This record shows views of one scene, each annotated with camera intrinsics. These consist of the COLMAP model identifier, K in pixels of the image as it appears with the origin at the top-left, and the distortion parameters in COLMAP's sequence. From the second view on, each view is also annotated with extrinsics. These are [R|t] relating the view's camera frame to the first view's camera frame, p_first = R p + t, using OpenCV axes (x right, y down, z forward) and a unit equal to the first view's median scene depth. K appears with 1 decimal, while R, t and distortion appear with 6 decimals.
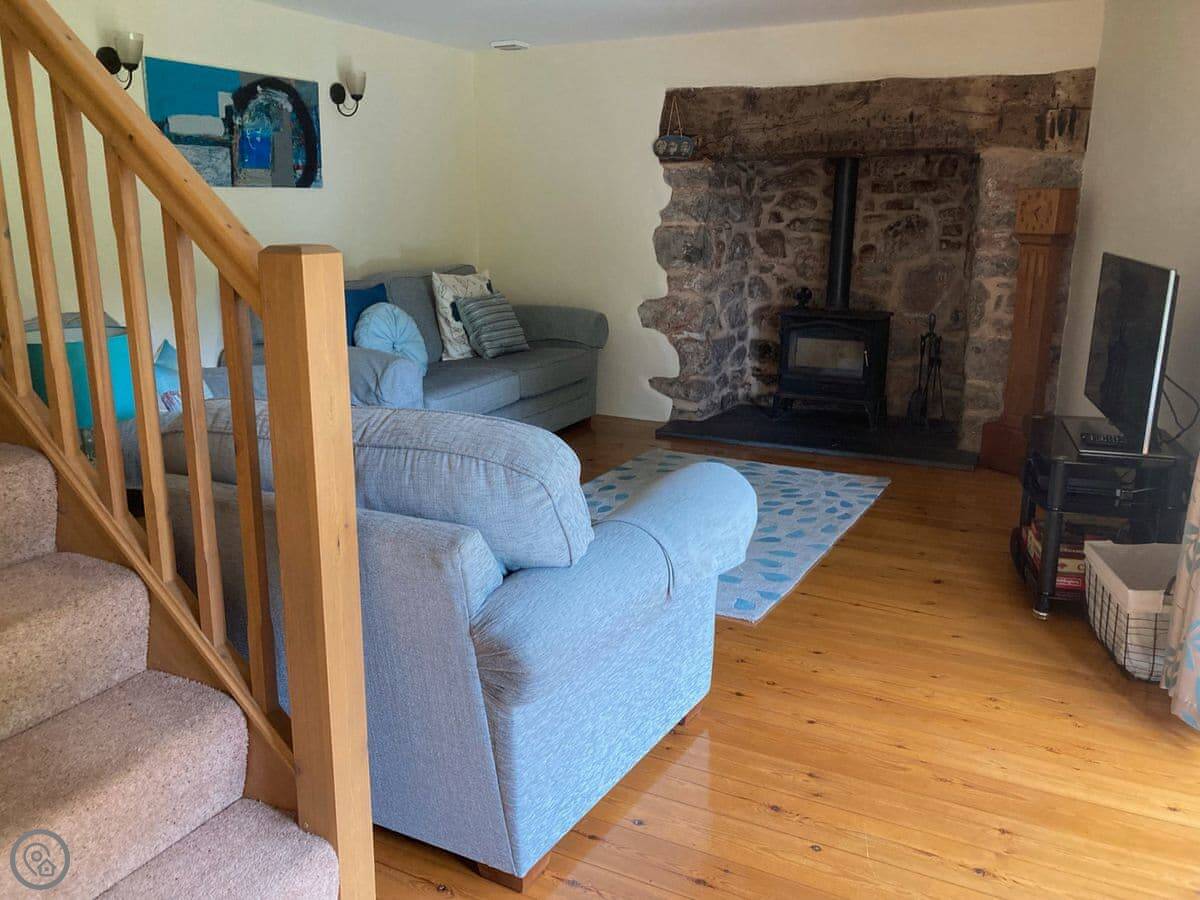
lens RADIAL K [[1012.1, 0, 599.8], [0, 1012.1, 447.7], [0, 0, 1]] dist [0.032212, -0.015915]
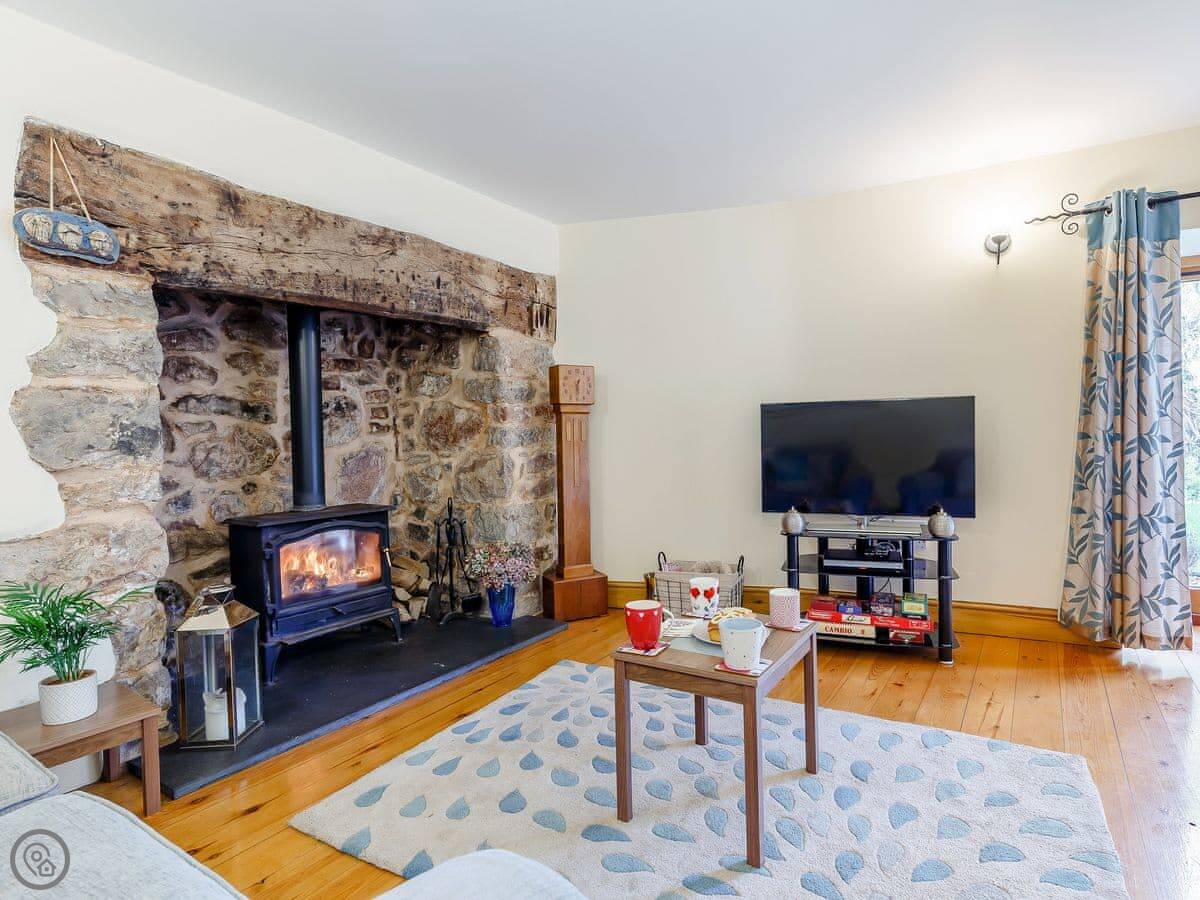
lens RADIAL K [[621.9, 0, 656.3], [0, 621.9, 459.3], [0, 0, 1]] dist [0.013204, -0.004486]
pose [[0.088137, -0.043091, 0.995176, -0.234730], [0.265508, 0.963936, 0.018224, -0.122916], [-0.960072, 0.262621, 0.096399, 0.764609]]
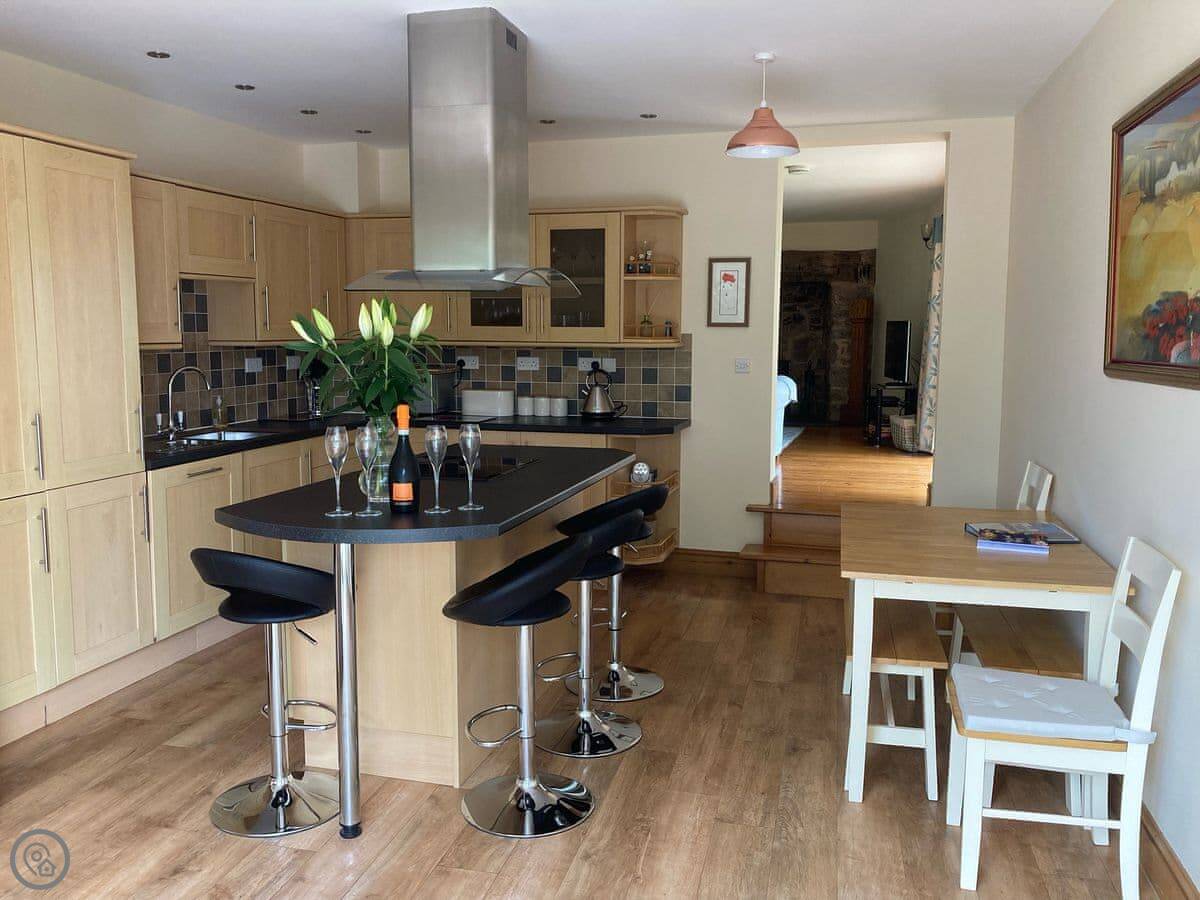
lens RADIAL K [[1012.1, 0, 589.5], [0, 1012.1, 449.9], [0, 0, 1]] dist [0.032212, -0.015915]
pose [[0.984577, -0.021079, 0.173675, -0.500394], [0.042101, 0.992090, -0.118262, 0.288812], [-0.169809, 0.123750, 0.977676, -0.960115]]
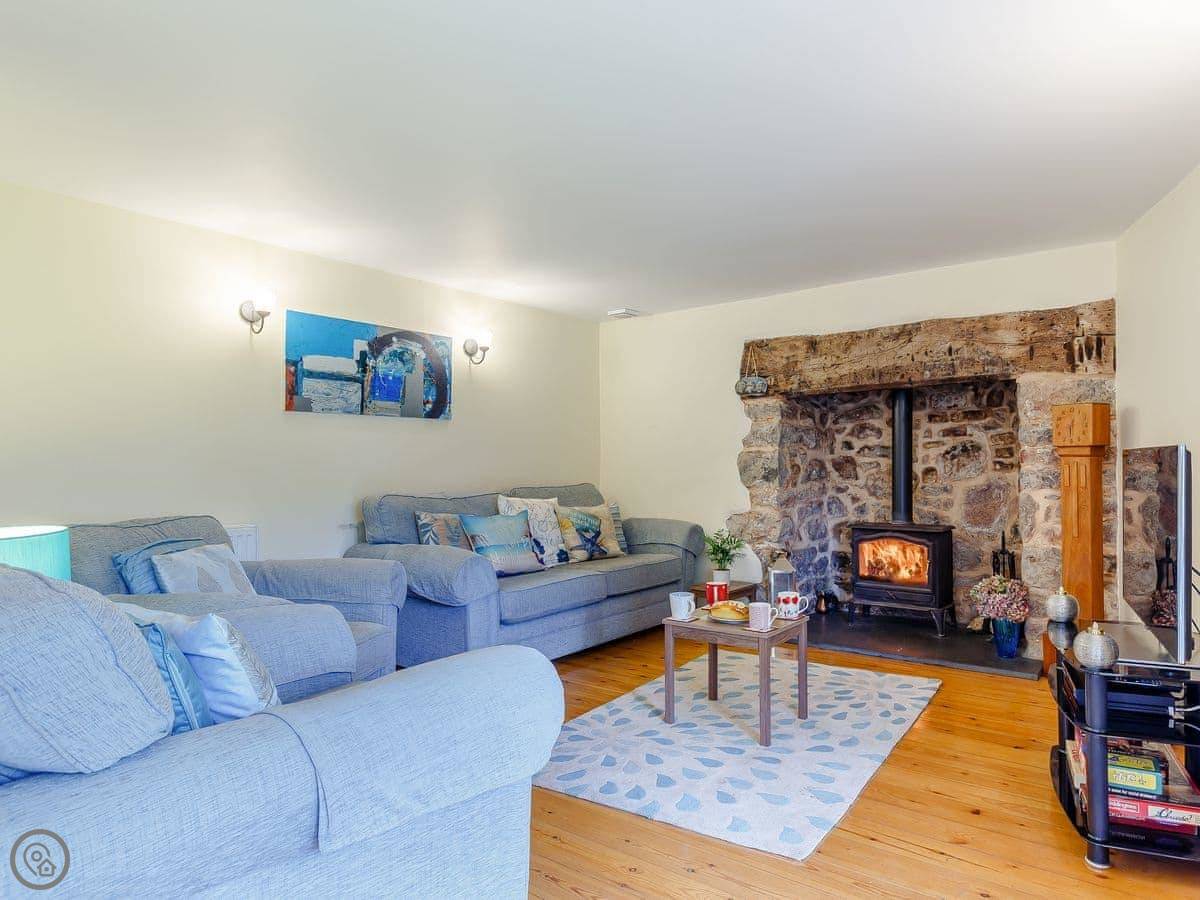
lens RADIAL K [[738.6, 0, 673.1], [0, 738.6, 467.6], [0, 0, 1]] dist [-0.003708, -0.002671]
pose [[0.988693, -0.006861, -0.149794, 0.118938], [-0.028840, 0.971601, -0.234860, 0.001876], [0.147151, 0.236525, 0.960418, 0.191073]]
